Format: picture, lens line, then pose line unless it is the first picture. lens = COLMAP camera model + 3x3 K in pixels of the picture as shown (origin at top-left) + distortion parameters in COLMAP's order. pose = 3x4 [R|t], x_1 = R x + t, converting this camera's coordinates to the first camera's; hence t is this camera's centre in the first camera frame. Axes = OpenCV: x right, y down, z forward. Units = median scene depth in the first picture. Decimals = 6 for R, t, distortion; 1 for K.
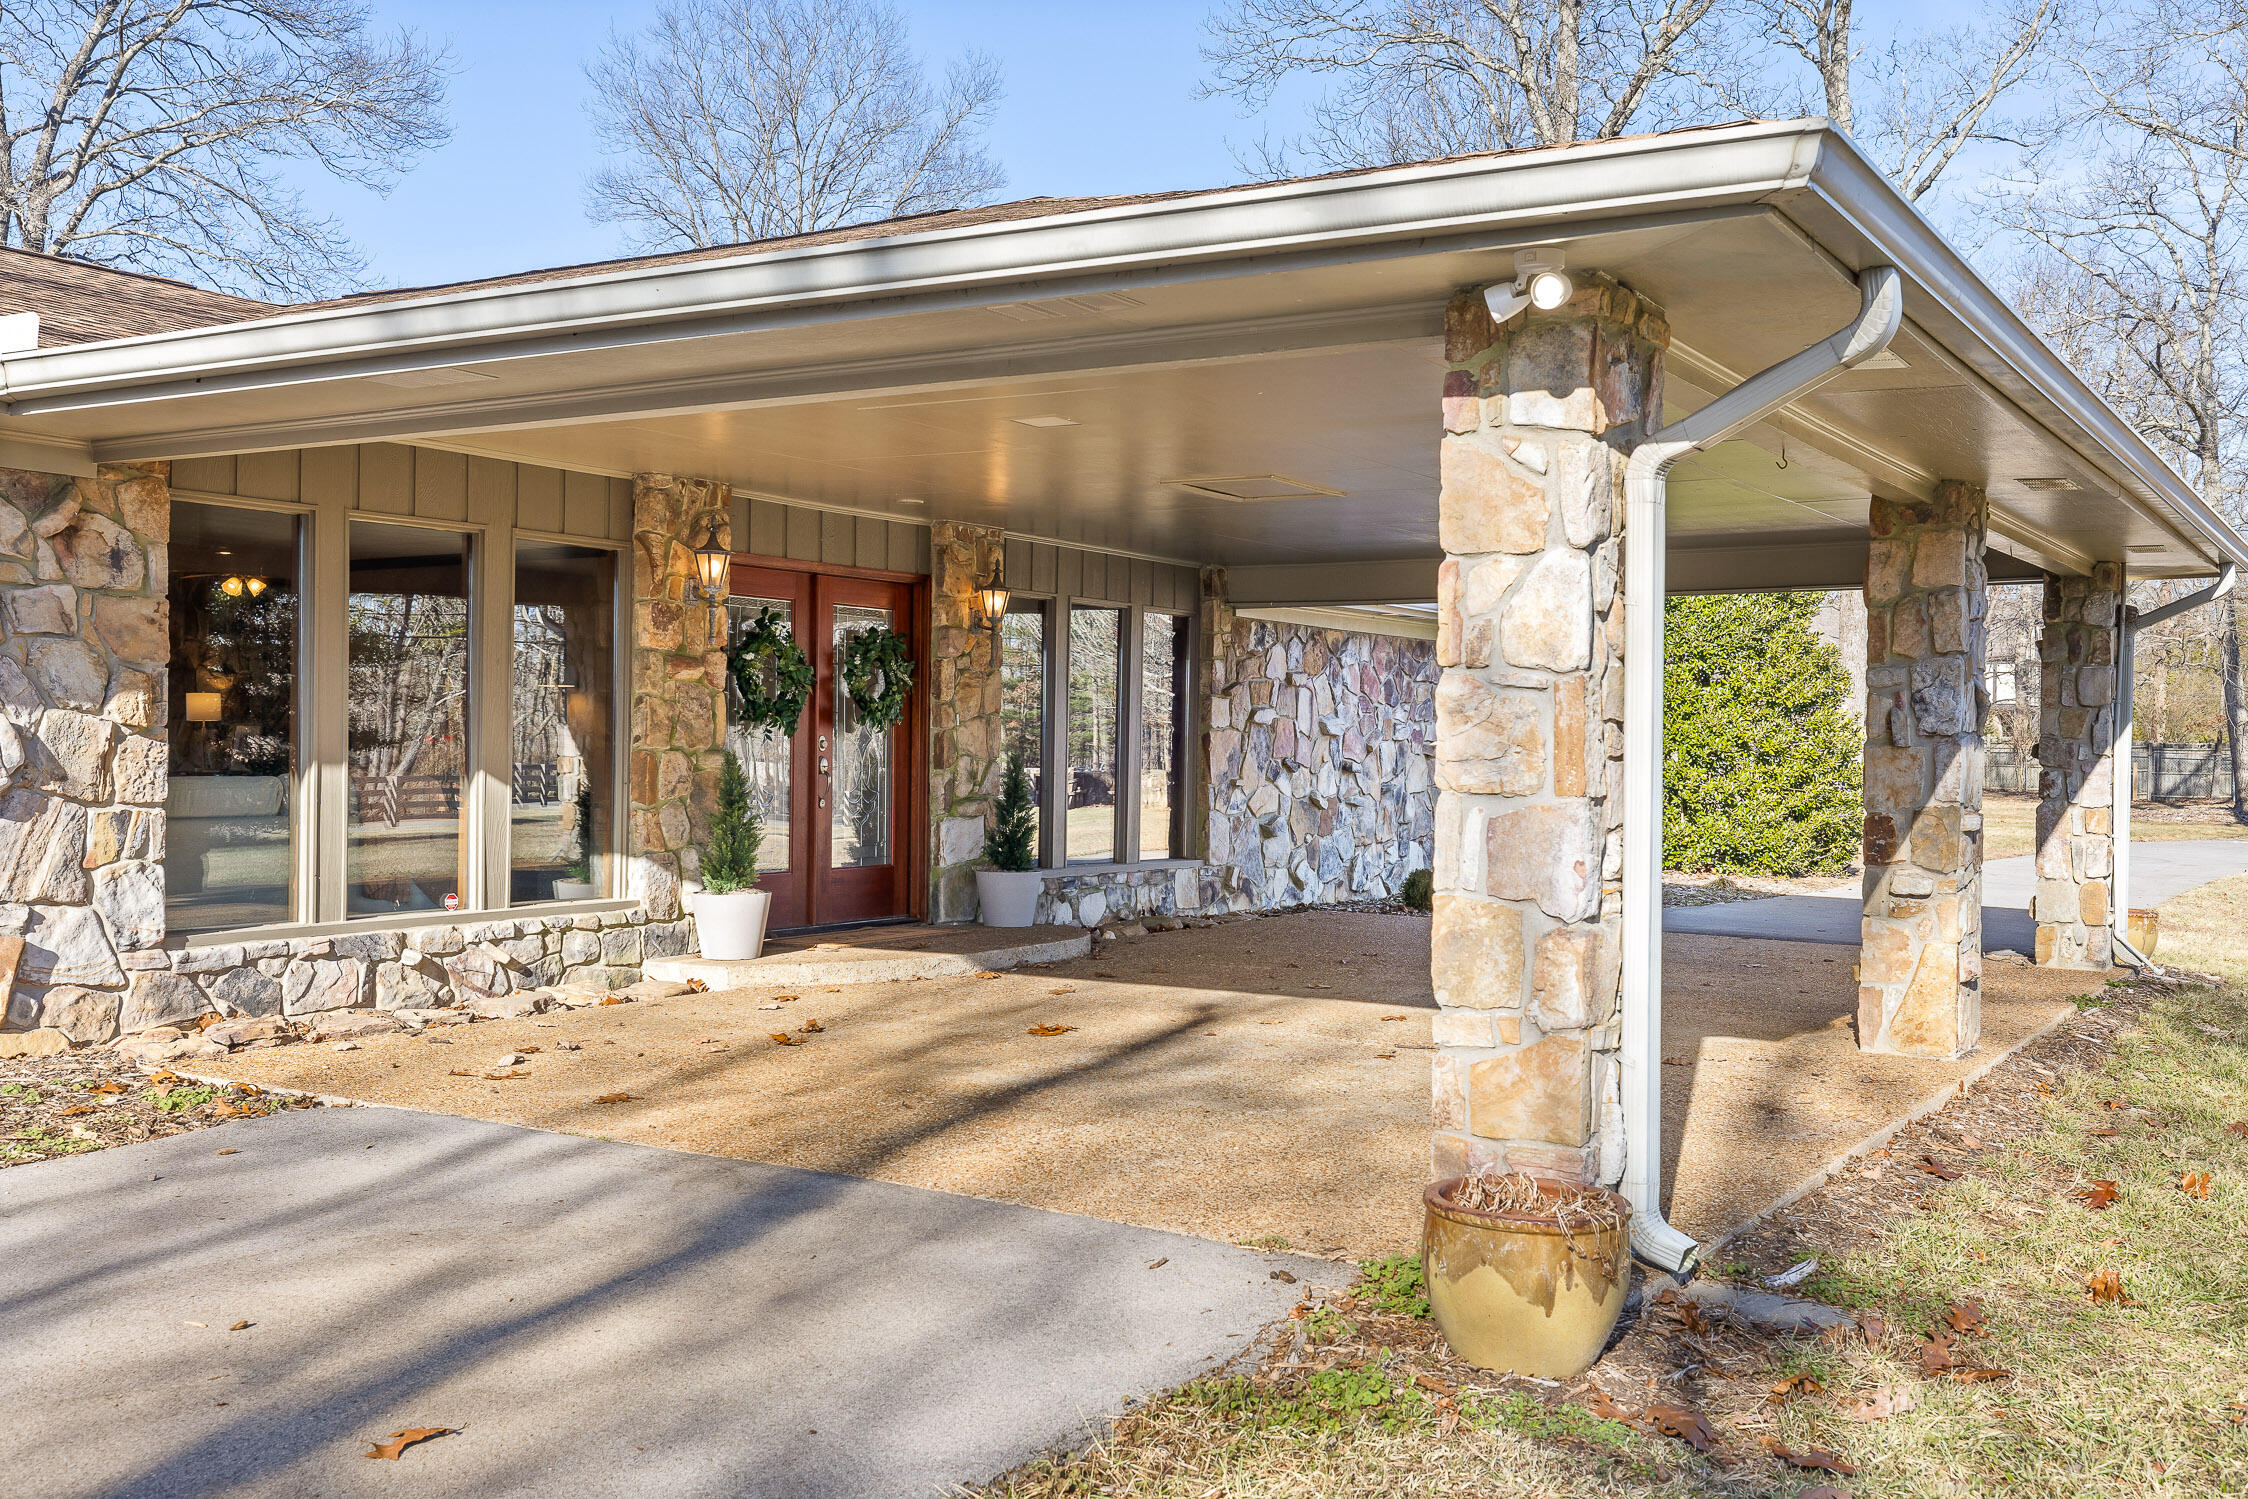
lens RADIAL K [[2259.9, 0, 1124.4], [0, 2259.9, 758.2], [0, 0, 1]] dist [0.059062, 0.000000]
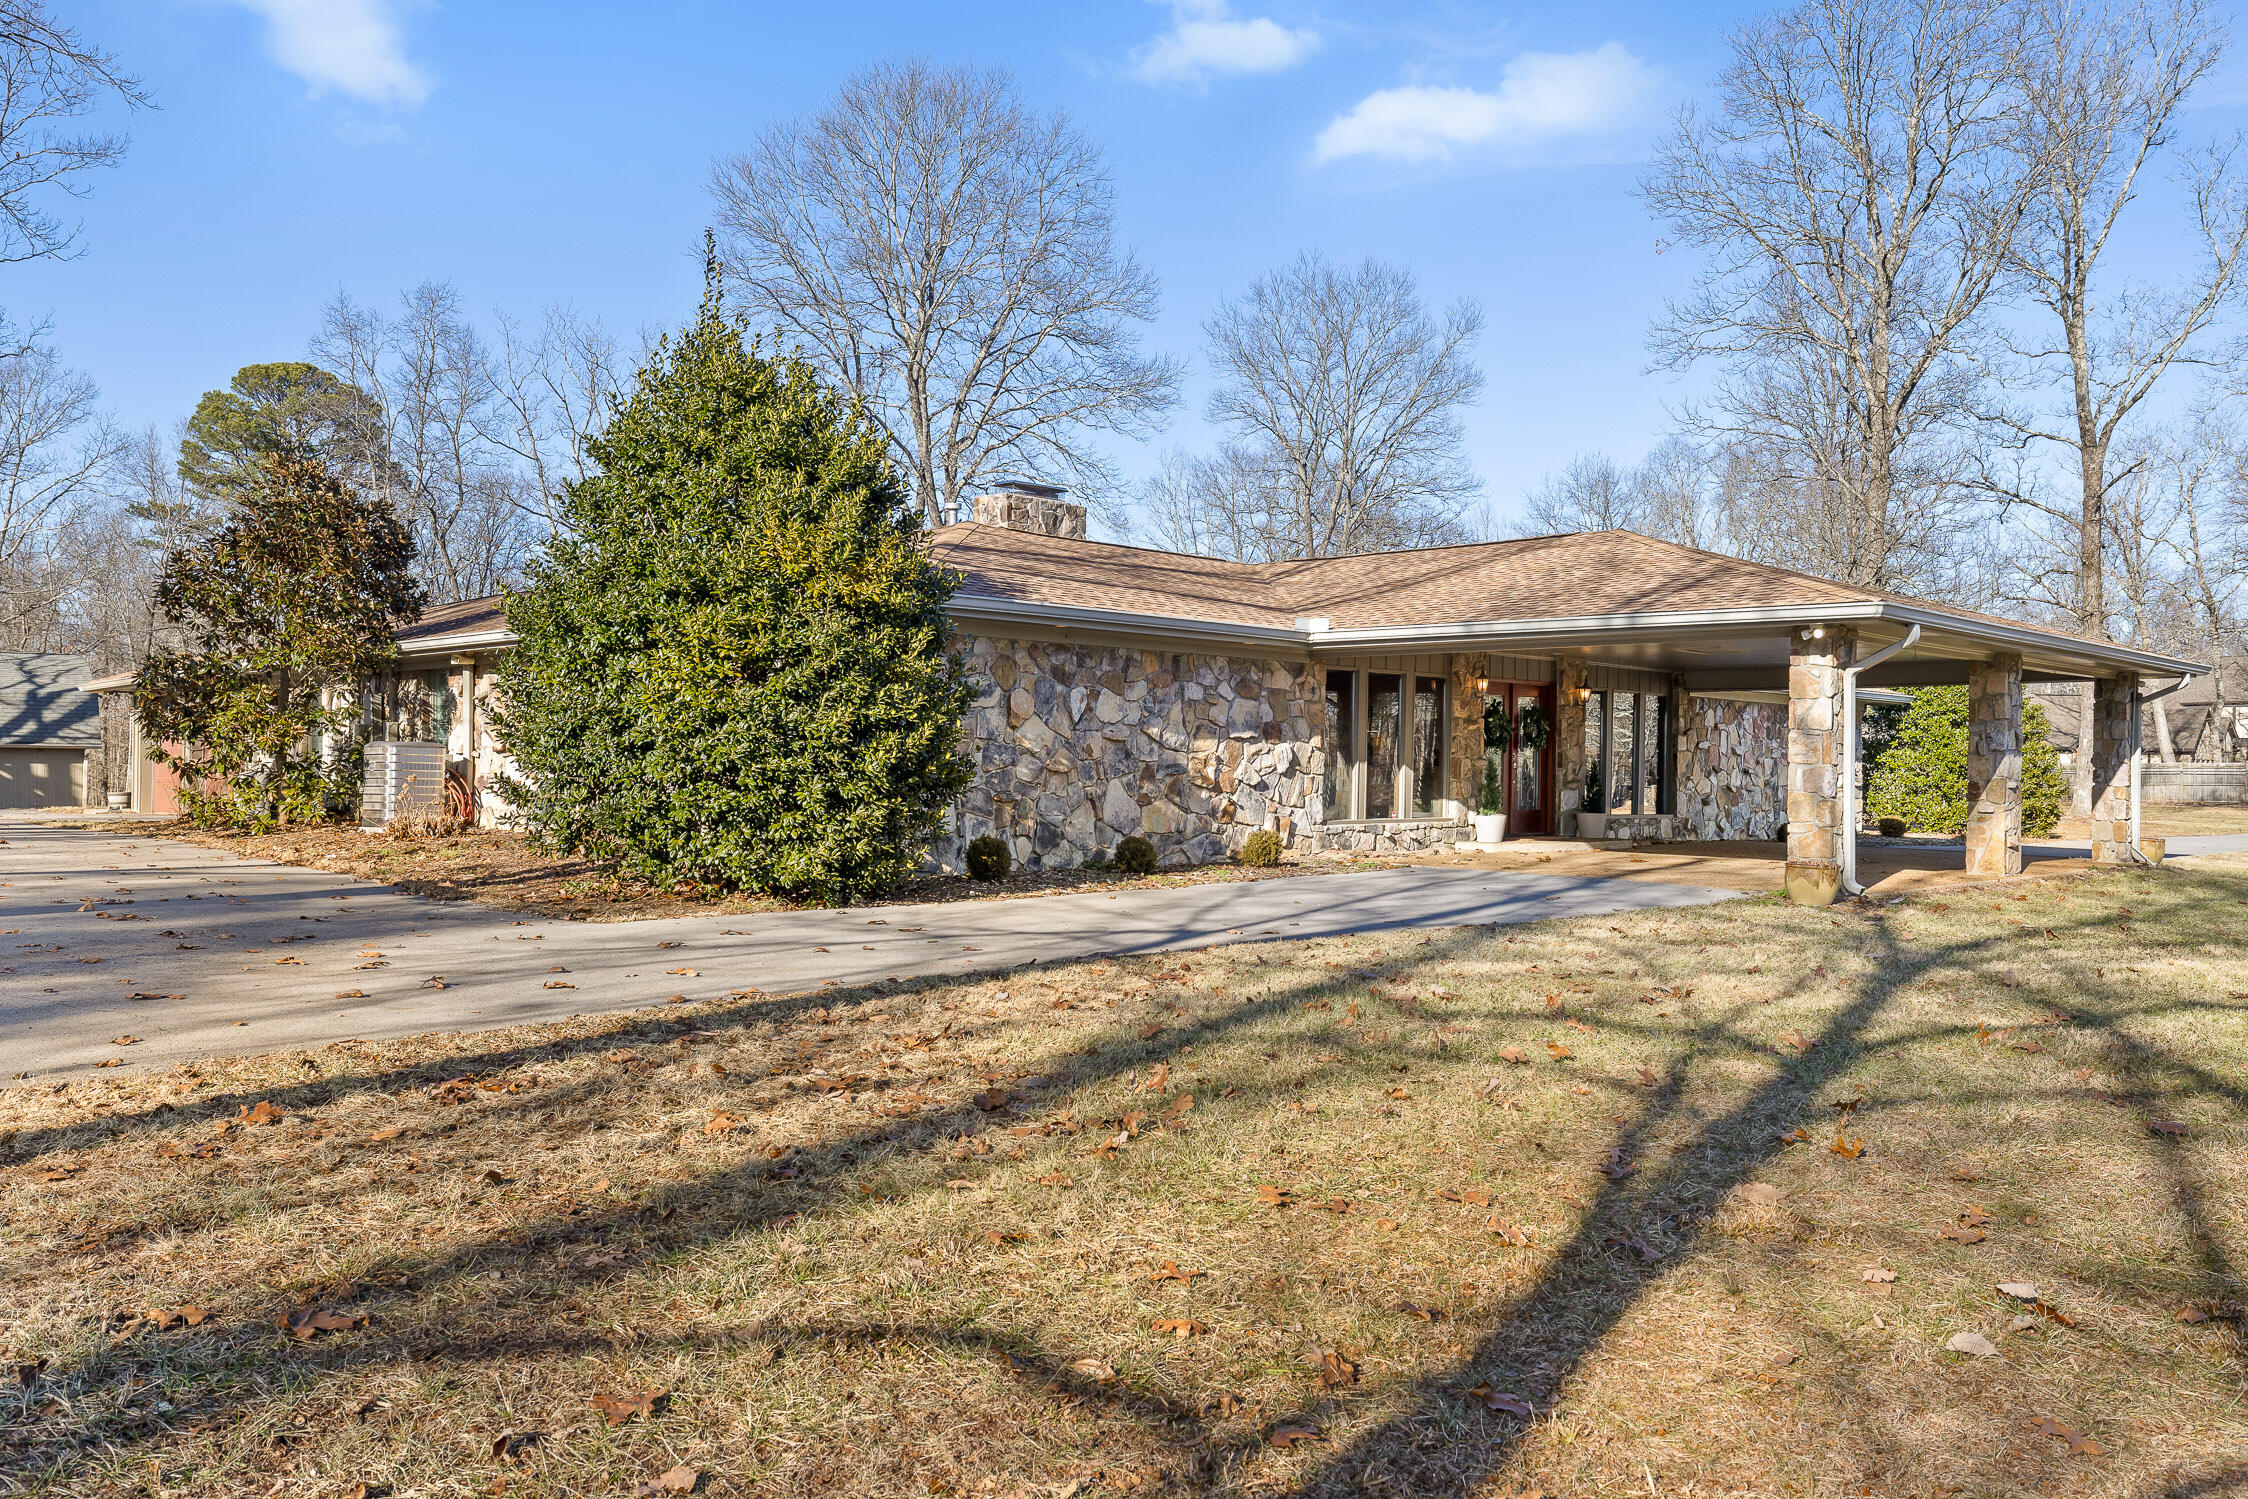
lens RADIAL K [[1731.4, 0, 1123.5], [0, 1731.4, 749.6], [0, 0, 1]] dist [0.003333, 0.009259]
pose [[0.972248, -0.000625, -0.233953, -0.101468], [-0.003596, 0.999838, -0.017613, 0.018692], [0.233926, 0.017965, 0.972088, -0.793656]]
